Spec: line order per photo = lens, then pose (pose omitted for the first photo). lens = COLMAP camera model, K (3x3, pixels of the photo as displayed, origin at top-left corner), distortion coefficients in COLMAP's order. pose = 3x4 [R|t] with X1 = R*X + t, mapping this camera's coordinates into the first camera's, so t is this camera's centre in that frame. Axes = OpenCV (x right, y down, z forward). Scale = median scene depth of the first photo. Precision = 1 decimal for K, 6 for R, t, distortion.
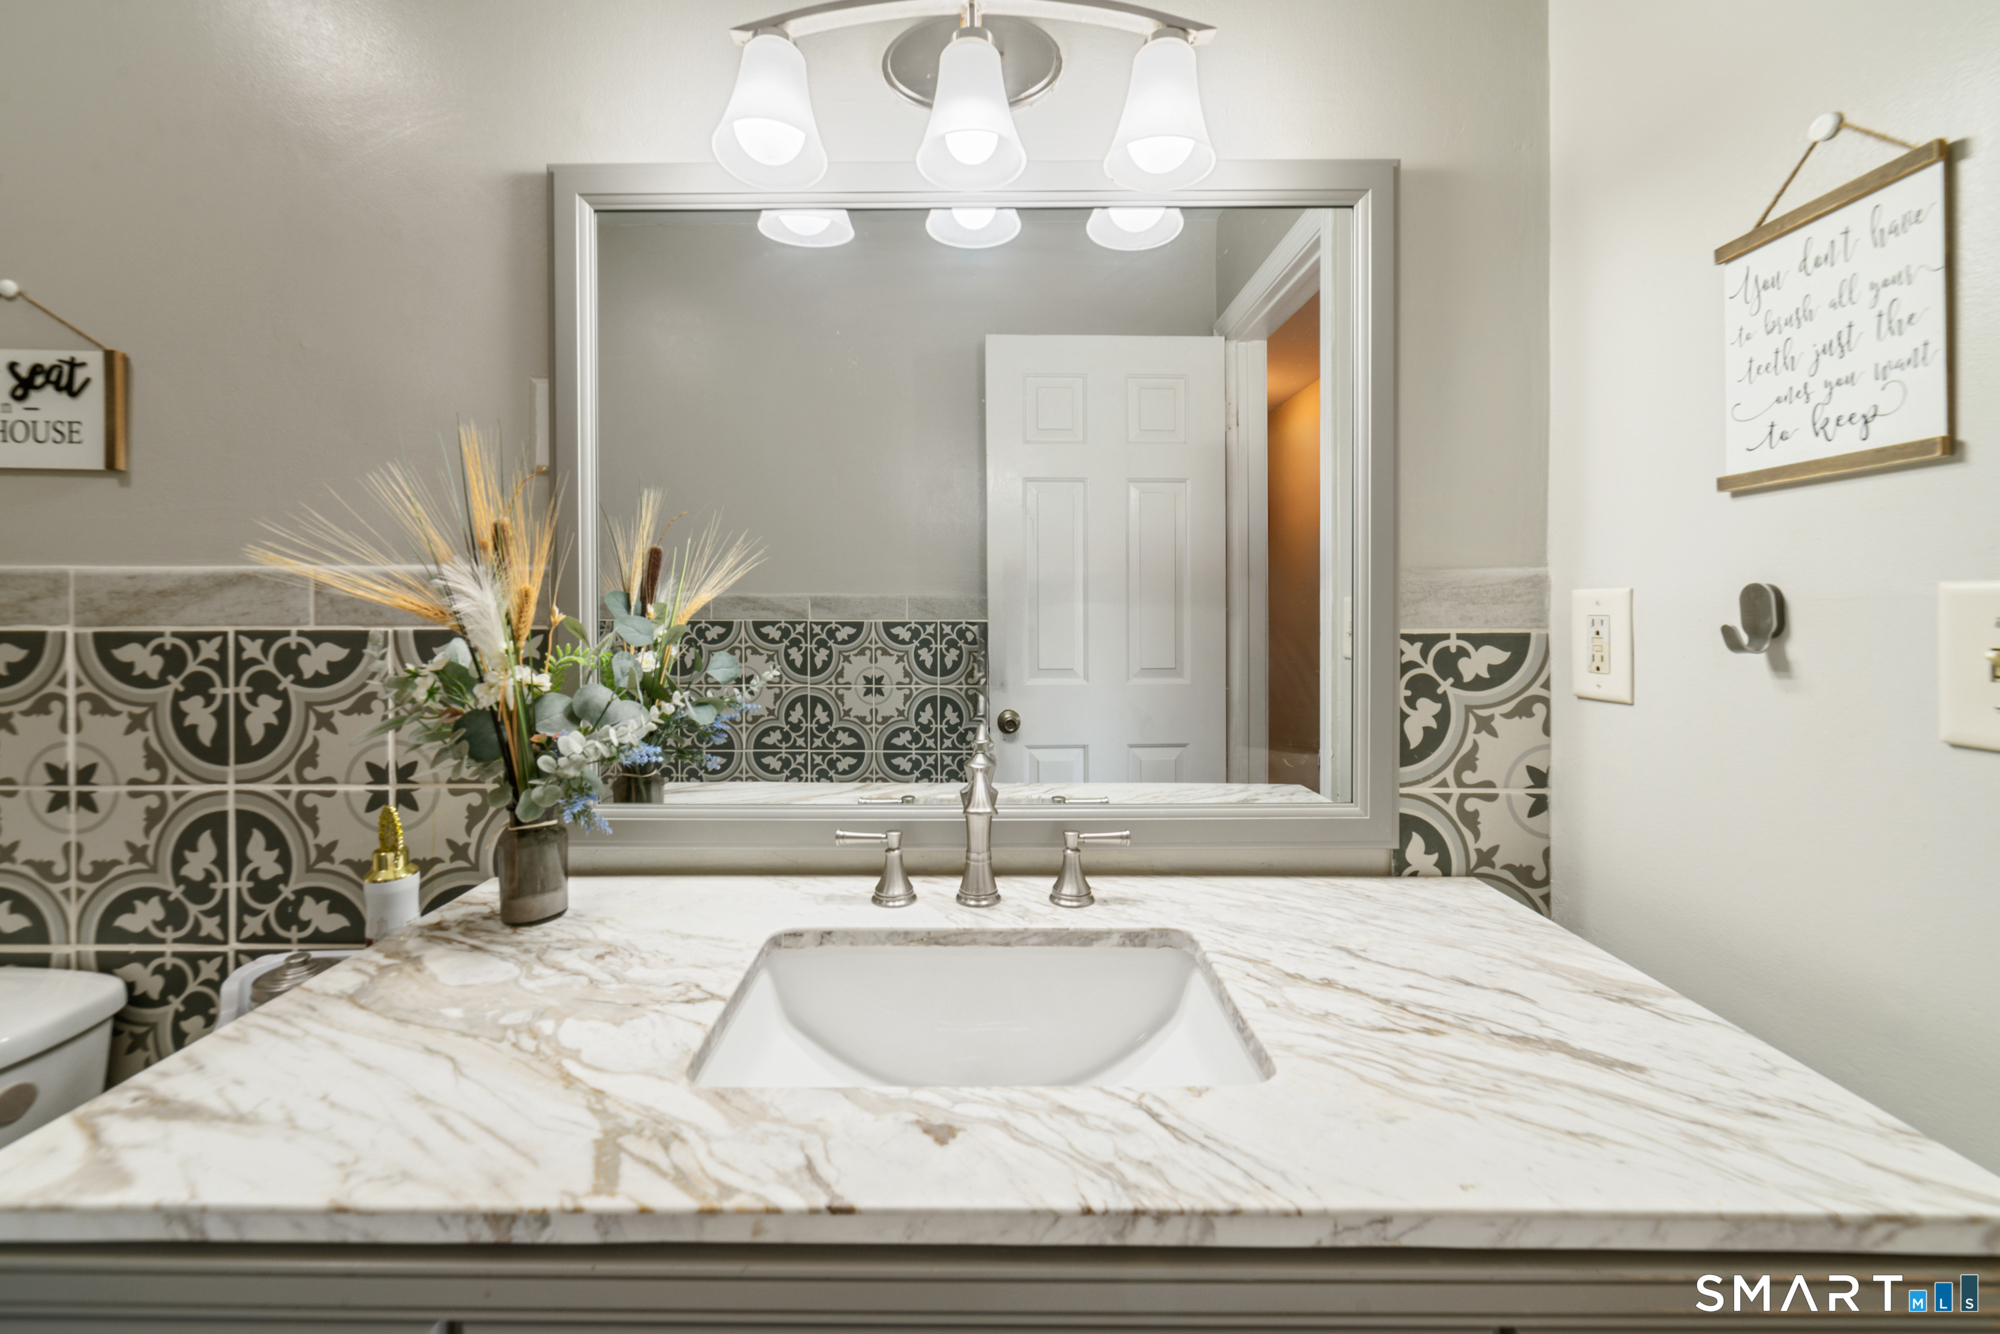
lens RADIAL K [[789.6, 0, 983.8], [0, 789.6, 613.7], [0, 0, 1]] dist [-0.005498, 0.001246]
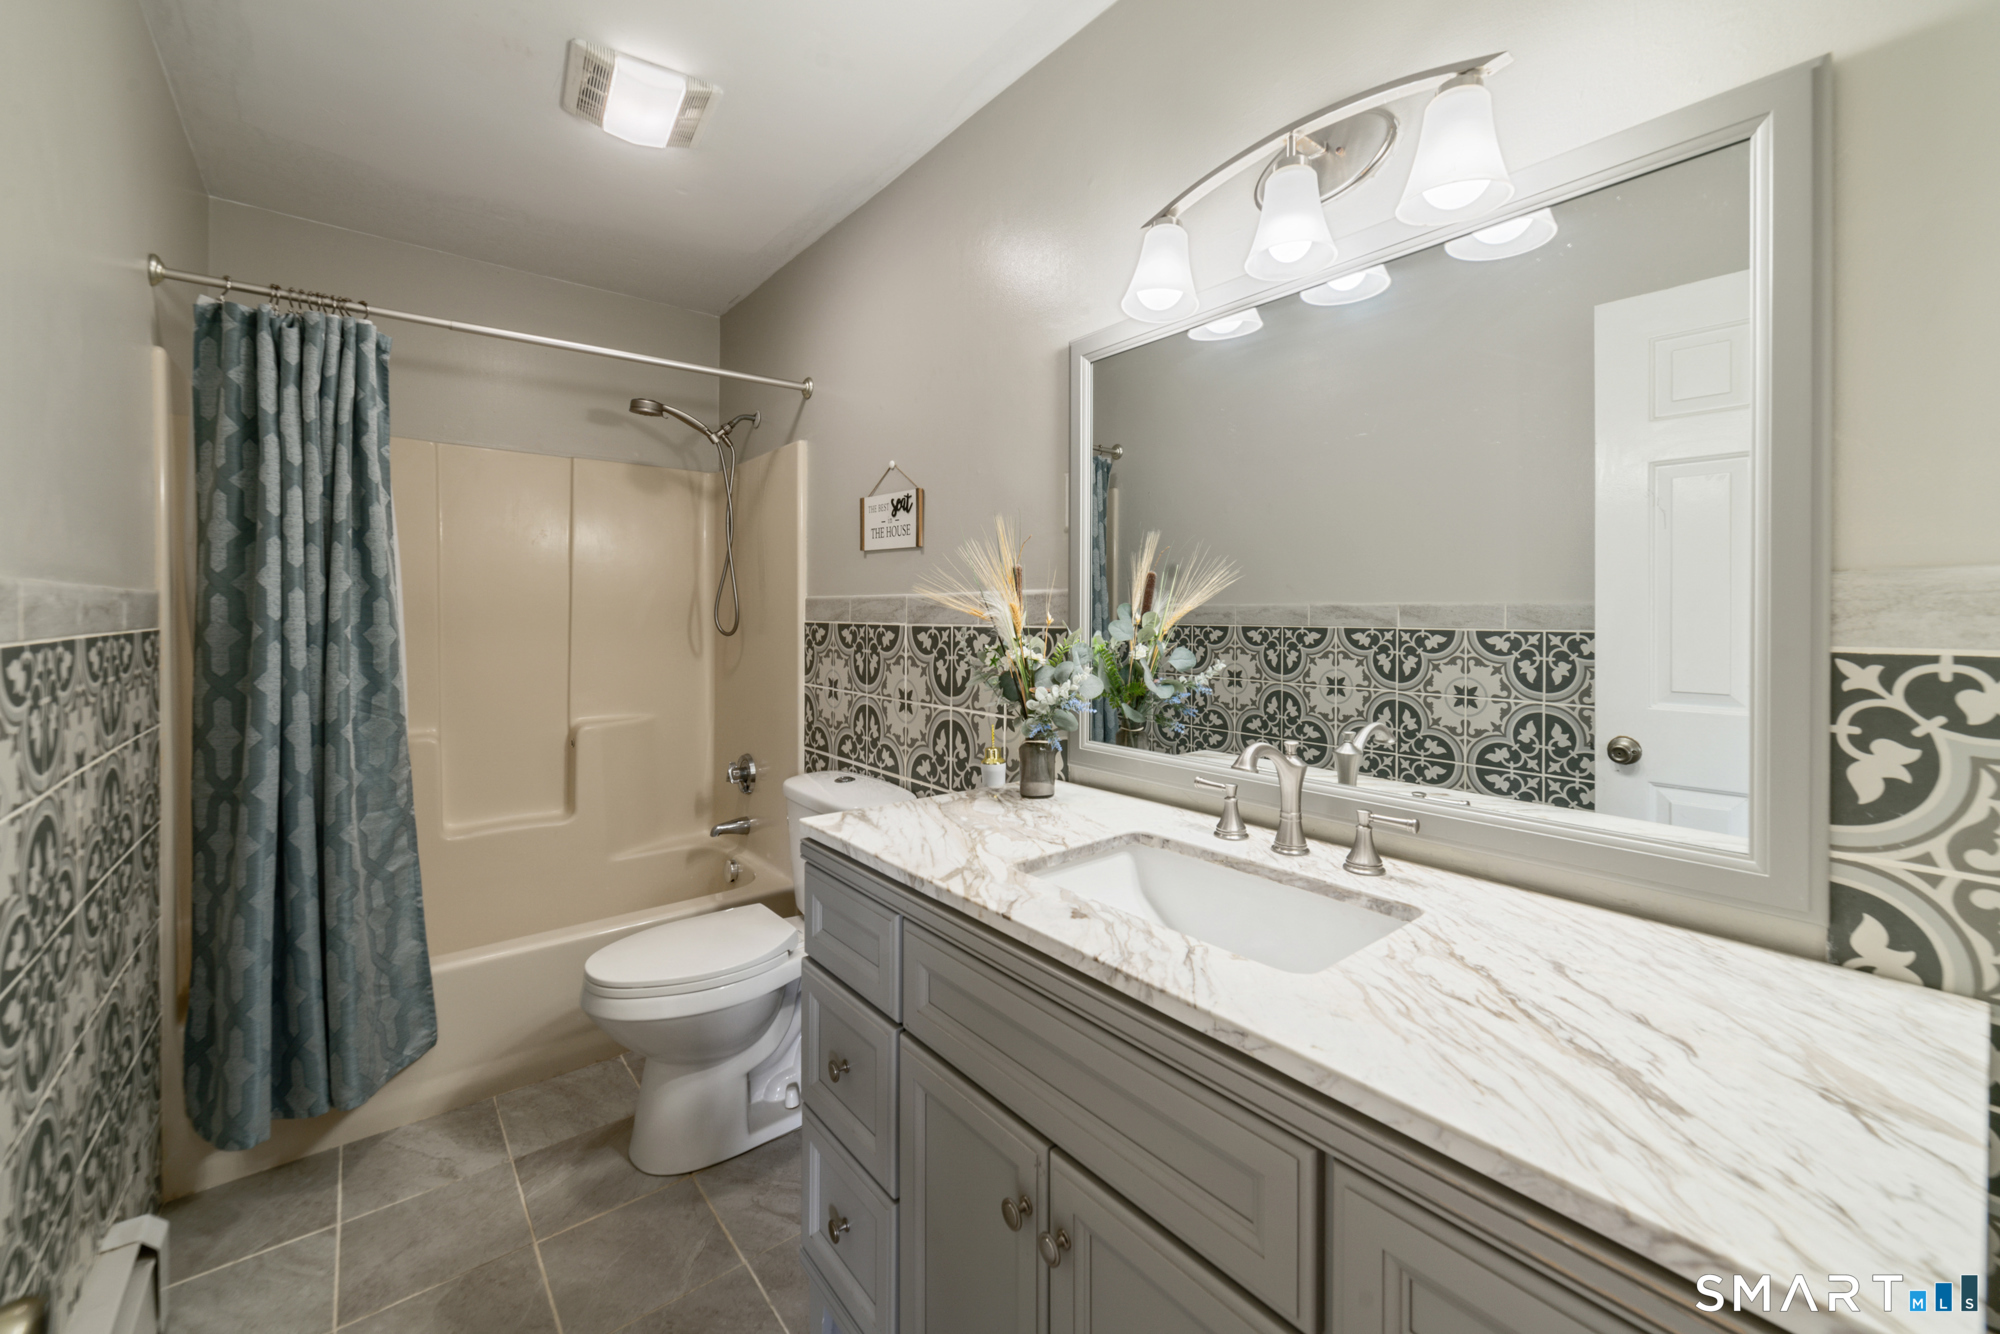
lens RADIAL K [[789.6, 0, 1011.4], [0, 789.6, 613.2], [0, 0, 1]] dist [-0.005498, 0.001246]
pose [[0.643803, 0.002167, -0.765188, 0.612649], [-0.009713, 0.999939, -0.005341, -0.002119], [0.765130, 0.010871, 0.643784, -0.130743]]
